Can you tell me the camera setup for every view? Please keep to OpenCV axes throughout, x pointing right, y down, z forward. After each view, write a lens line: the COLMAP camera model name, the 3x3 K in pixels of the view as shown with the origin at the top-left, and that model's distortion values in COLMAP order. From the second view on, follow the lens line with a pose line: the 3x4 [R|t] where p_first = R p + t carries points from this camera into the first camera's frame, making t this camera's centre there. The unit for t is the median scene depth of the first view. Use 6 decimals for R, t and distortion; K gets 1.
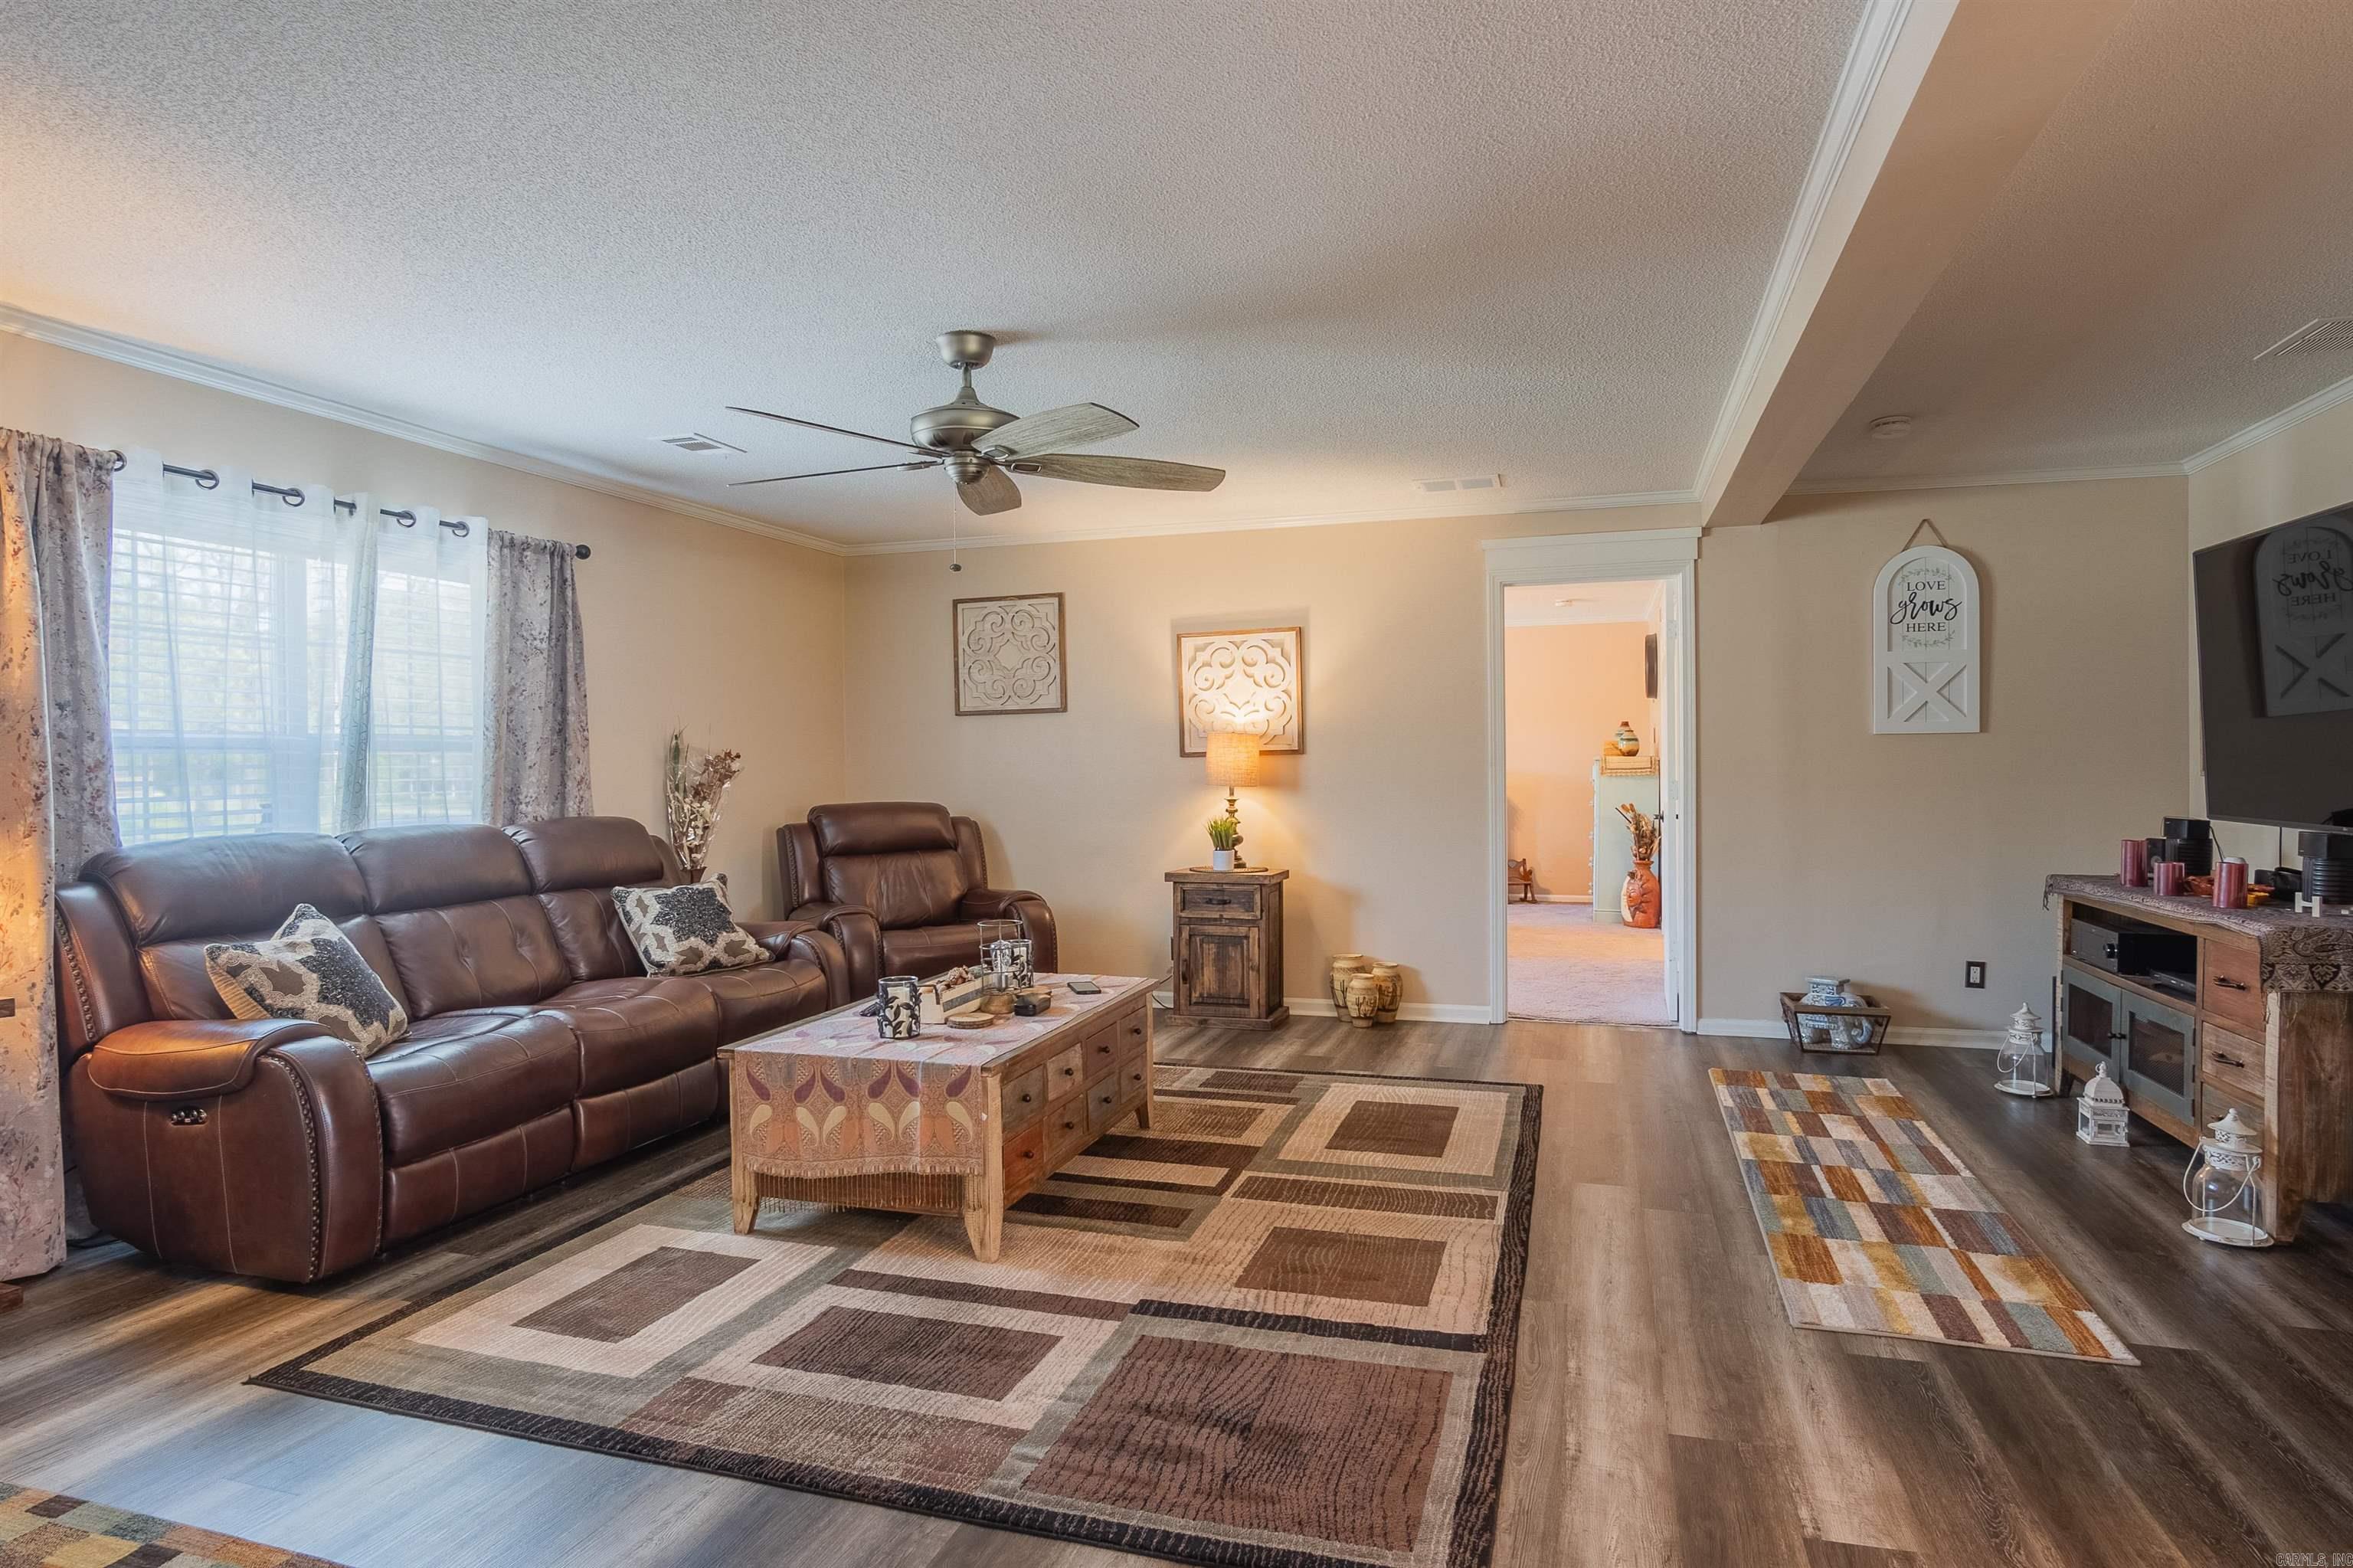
lens RADIAL K [[1287.4, 0, 1165.6], [0, 1287.4, 778.6], [0, 0, 1]] dist [-0.029434, 0.002685]
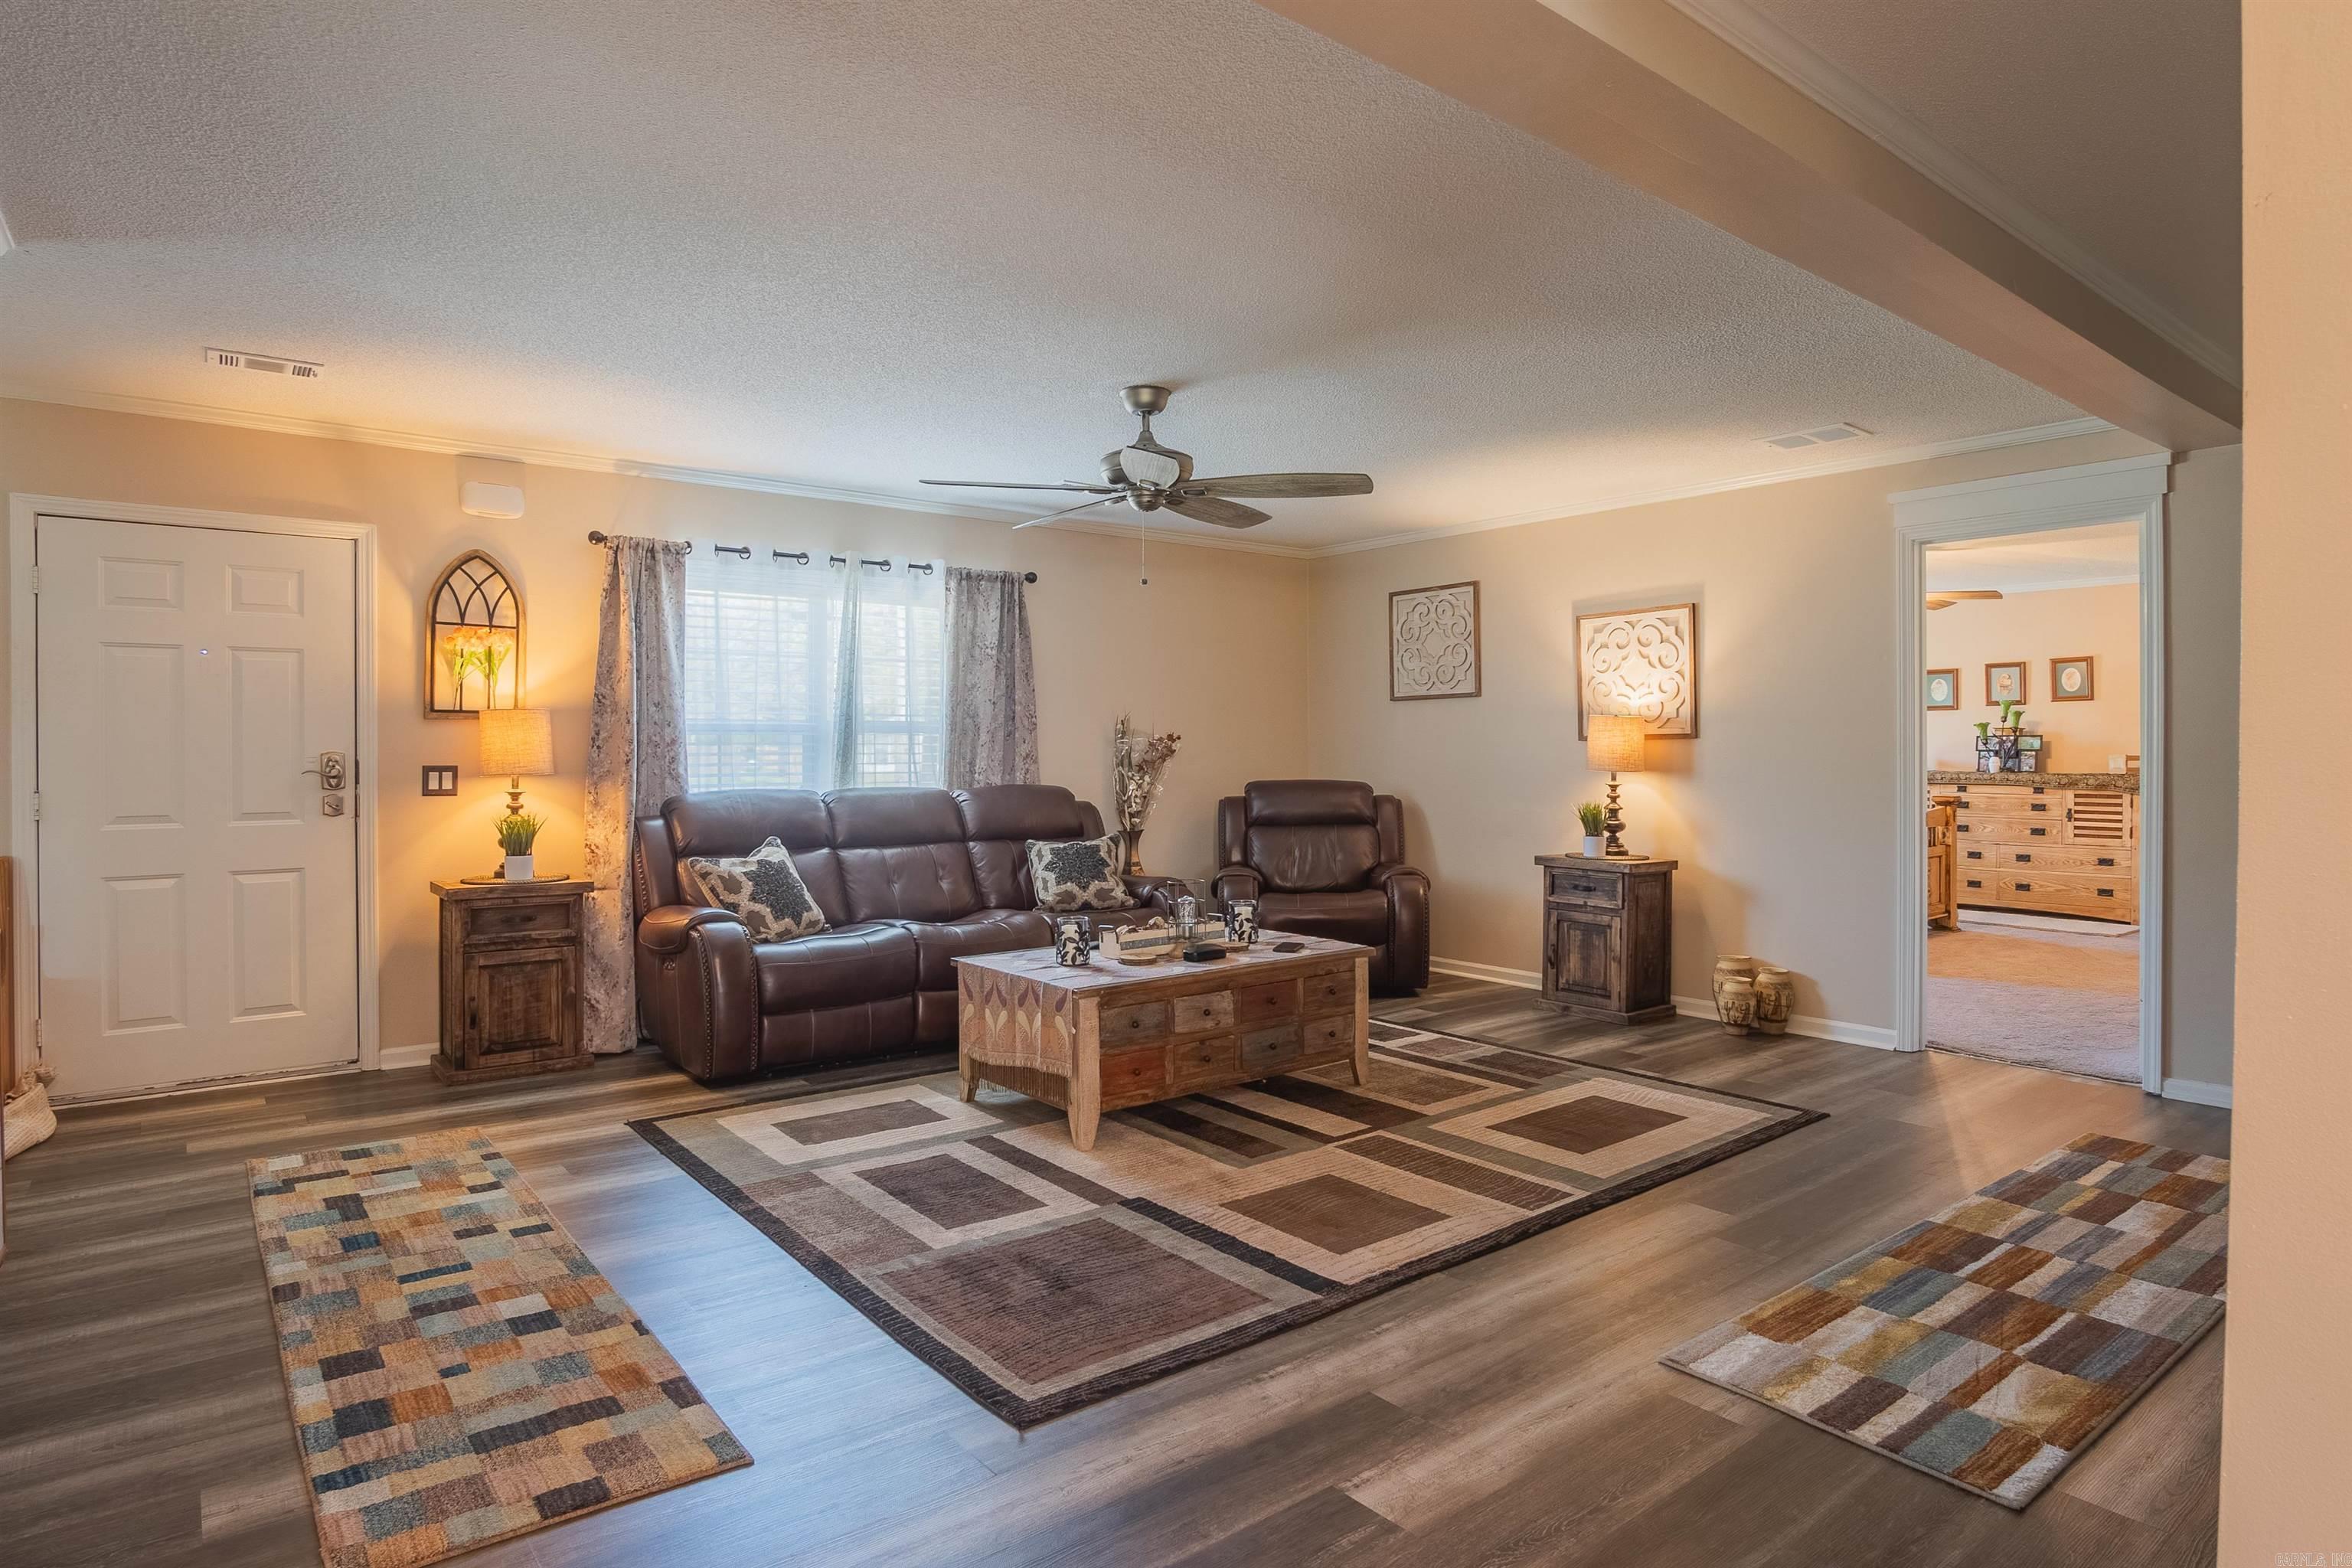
lens RADIAL K [[1280.9, 0, 1169.6], [0, 1280.9, 751.1], [0, 0, 1]] dist [-0.024915, 0.001099]
pose [[0.828675, 0.010250, -0.559637, 0.484759], [-0.013906, 0.999901, -0.002277, -0.003498], [0.559558, 0.009670, 0.828735, 0.021589]]
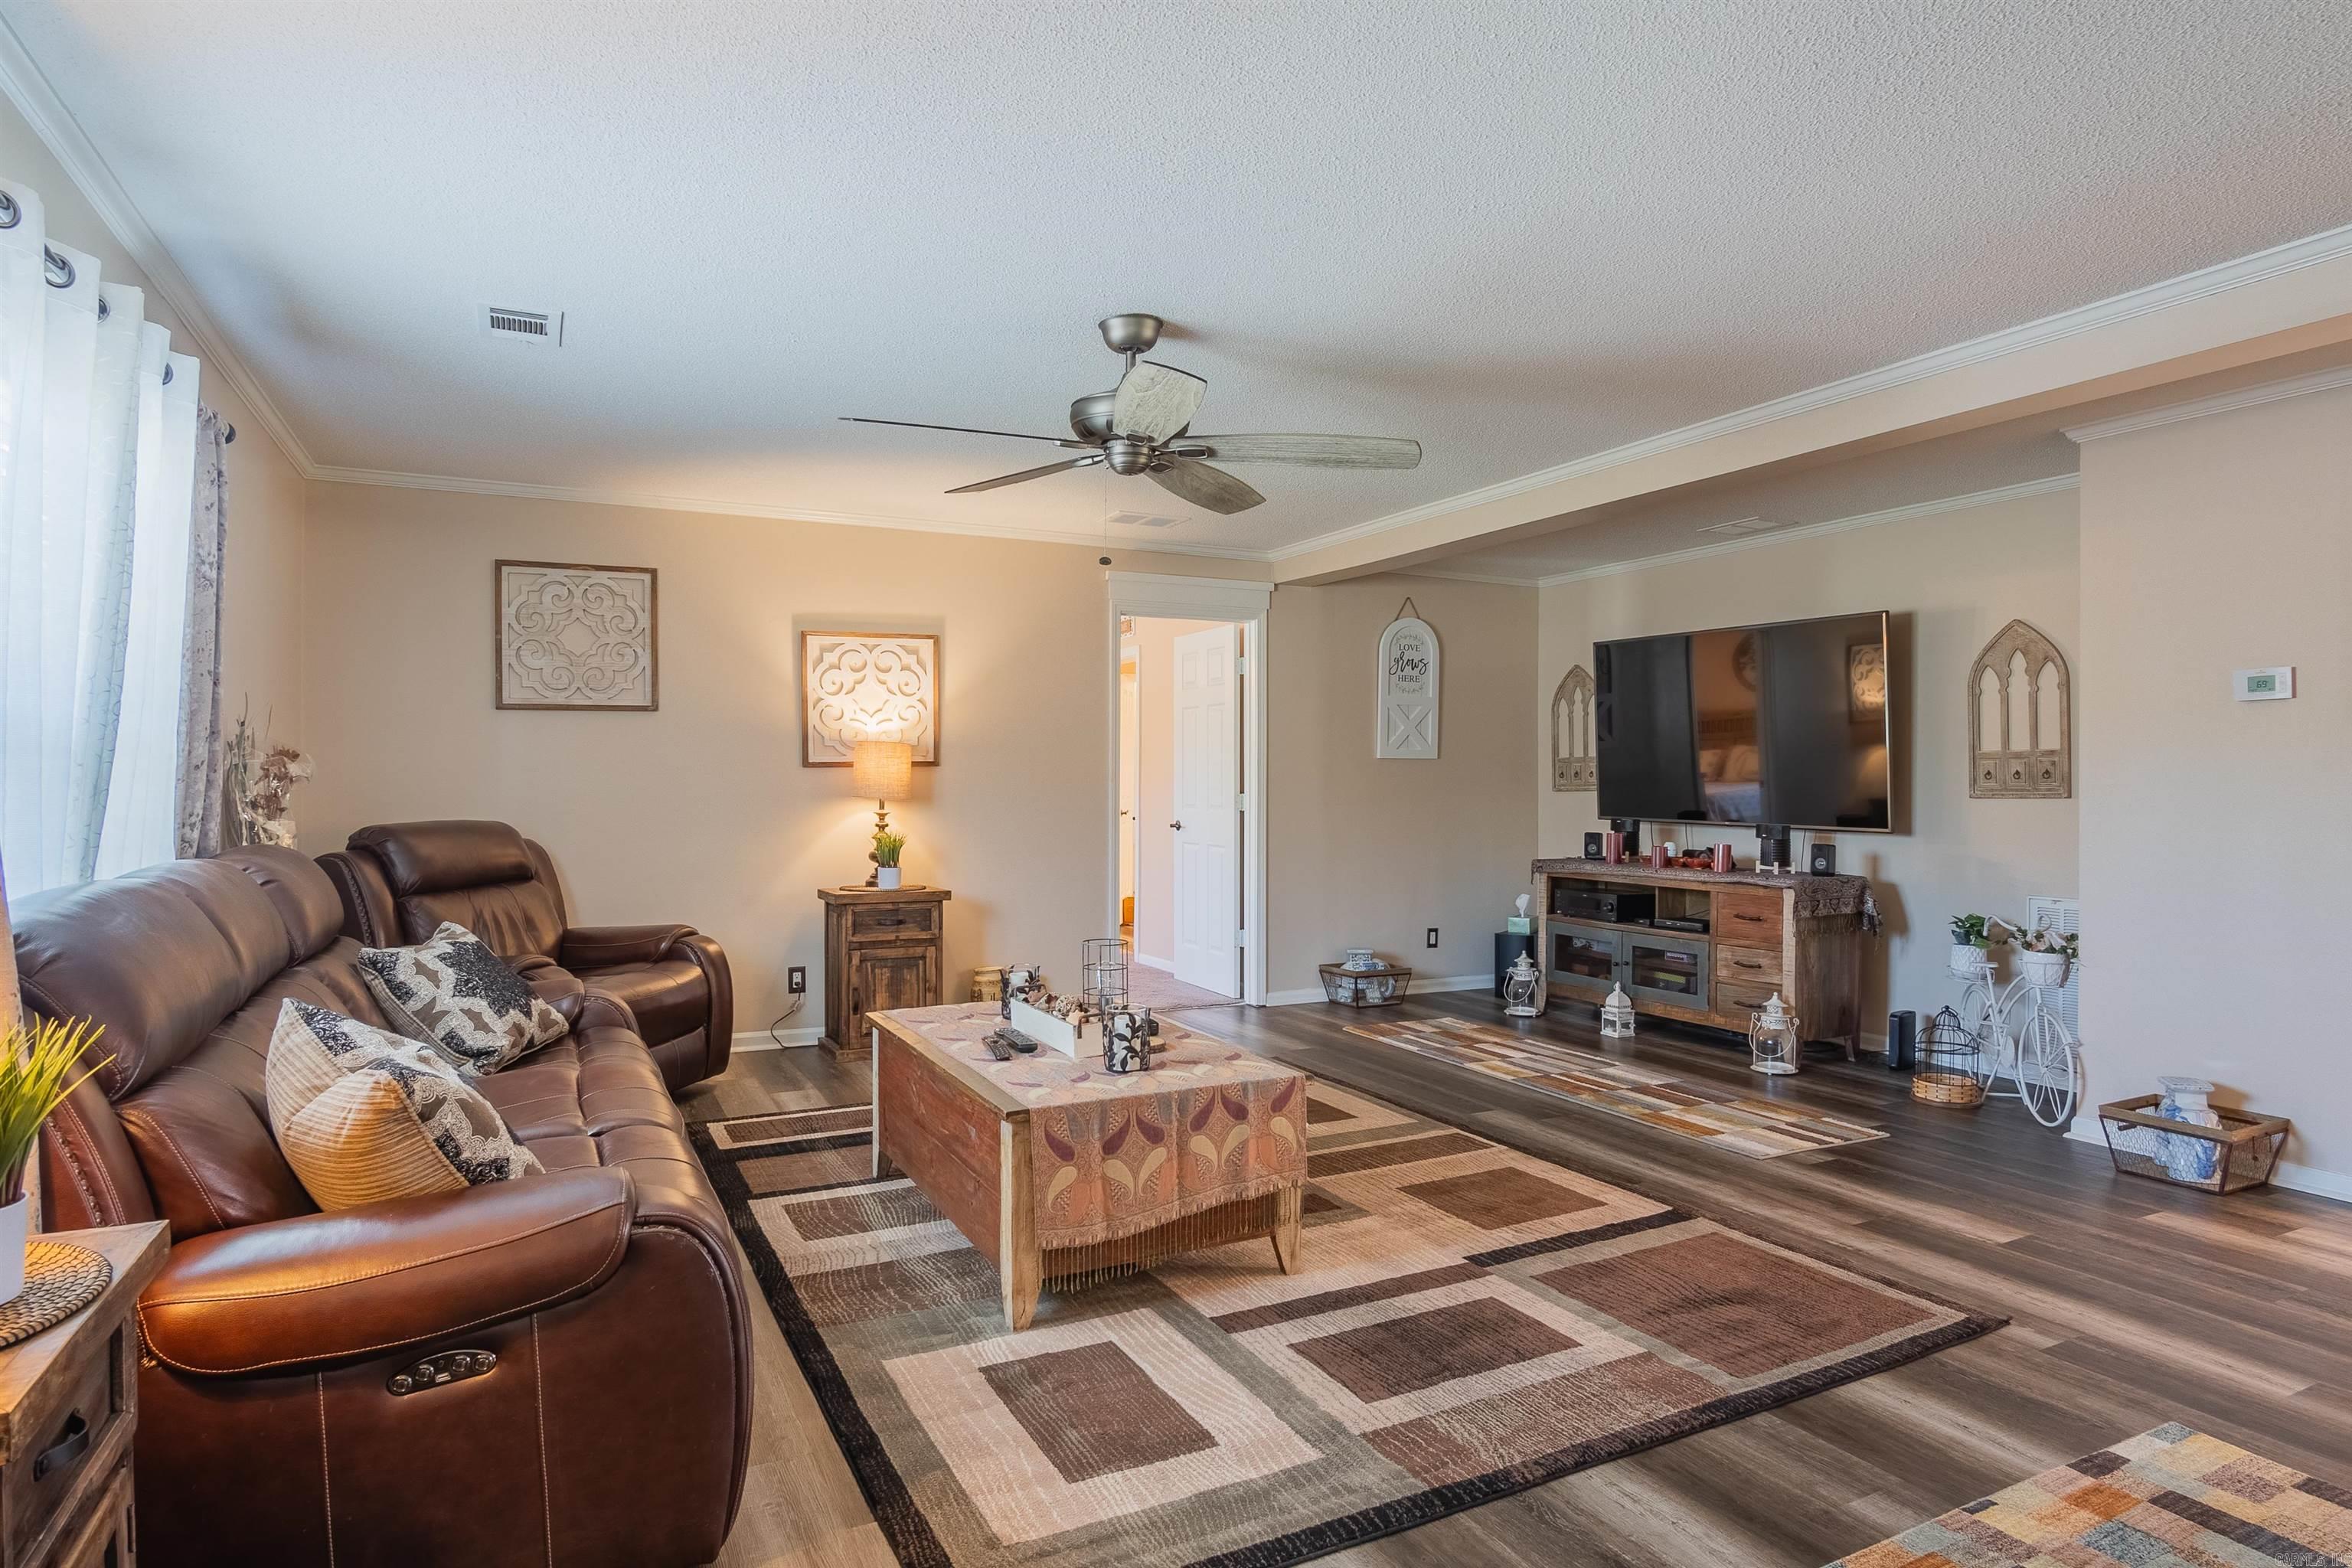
lens RADIAL K [[1315.5, 0, 1158.6], [0, 1315.5, 773.6], [0, 0, 1]] dist [-0.030395, 0.000657]
pose [[0.716514, 0.012600, 0.697459, -0.731931], [-0.001058, 0.999855, -0.016976, 0.005263], [-0.697572, 0.011425, 0.716423, 0.269285]]
